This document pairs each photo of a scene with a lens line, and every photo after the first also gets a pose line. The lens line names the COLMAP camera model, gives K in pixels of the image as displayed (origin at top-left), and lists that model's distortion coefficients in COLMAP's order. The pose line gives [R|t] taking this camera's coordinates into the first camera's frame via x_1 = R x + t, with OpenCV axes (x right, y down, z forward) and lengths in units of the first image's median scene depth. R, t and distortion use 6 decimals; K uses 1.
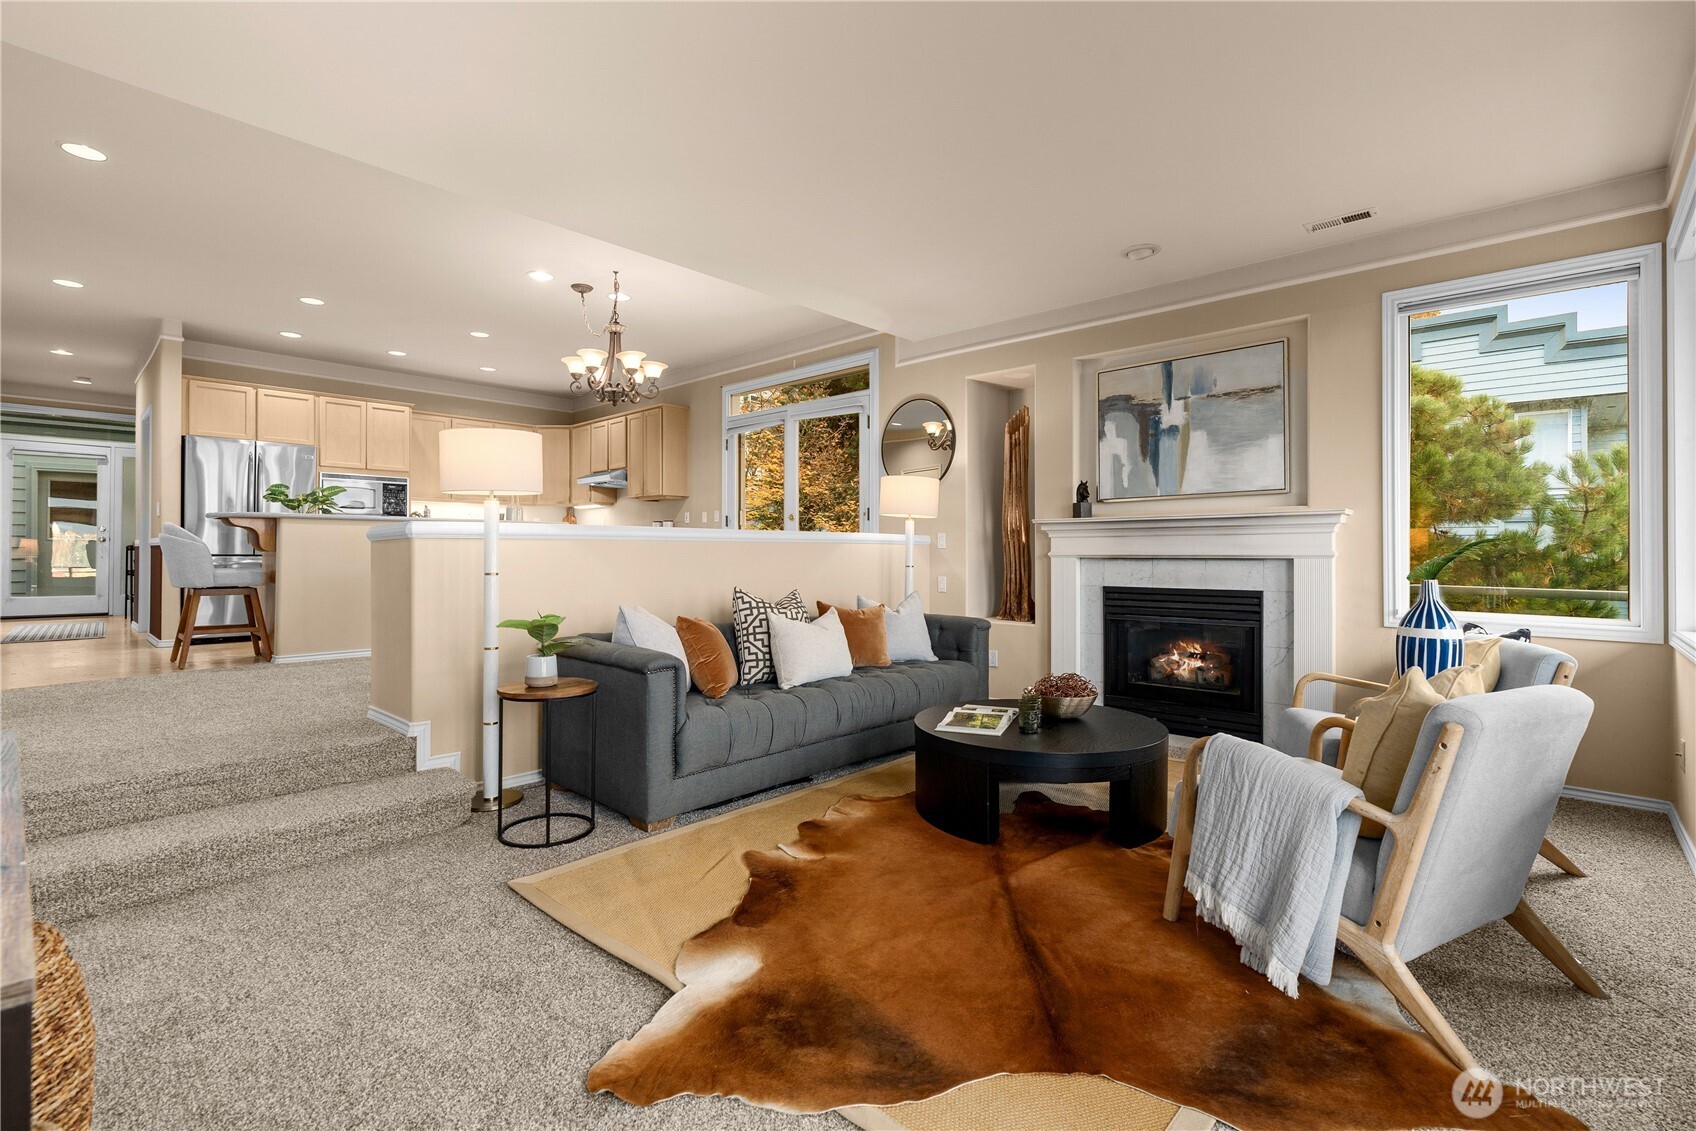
lens RADIAL K [[761.8, 0, 854.0], [0, 761.8, 548.9], [0, 0, 1]] dist [-0.008059, 0.002349]
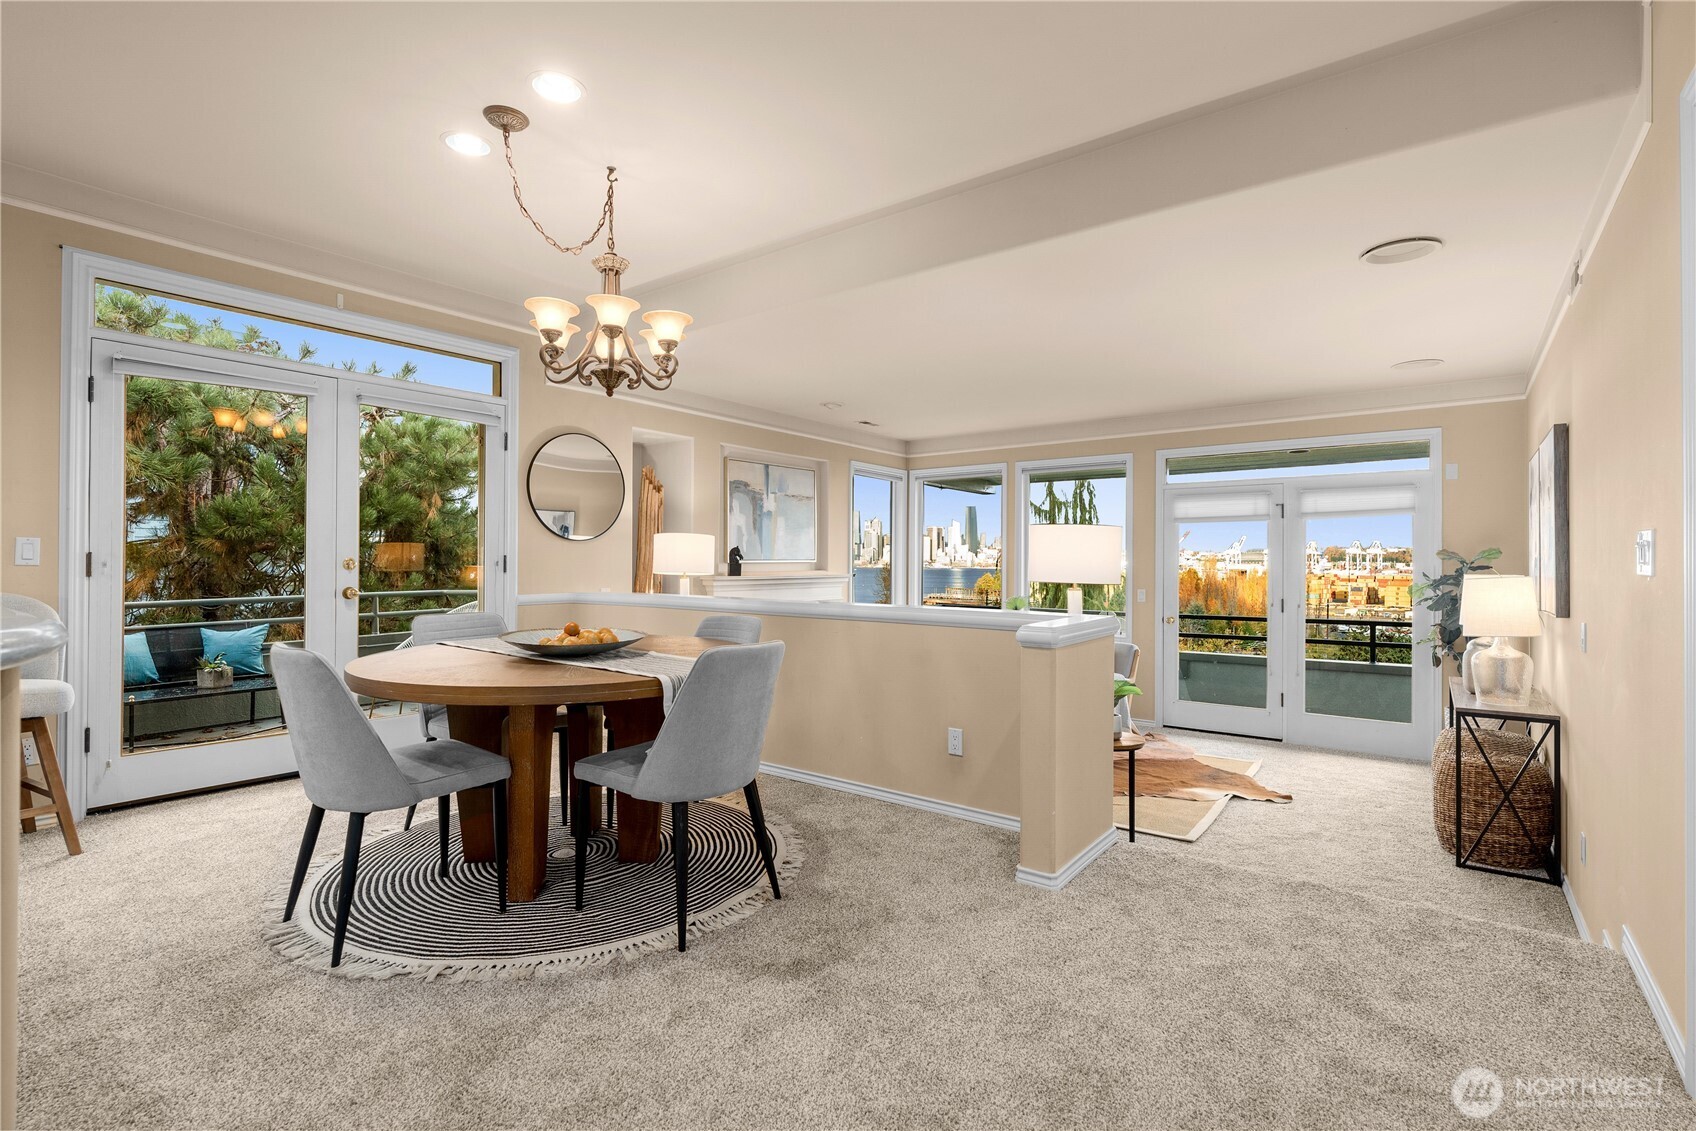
lens RADIAL K [[786.5, 0, 856.4], [0, 786.5, 558.4], [0, 0, 1]] dist [-0.011433, 0.003039]
pose [[-0.098082, 0.002375, 0.995175, -1.010611], [-0.011297, 0.999930, -0.003500, -0.066871], [-0.995114, -0.011586, -0.098048, 0.937089]]
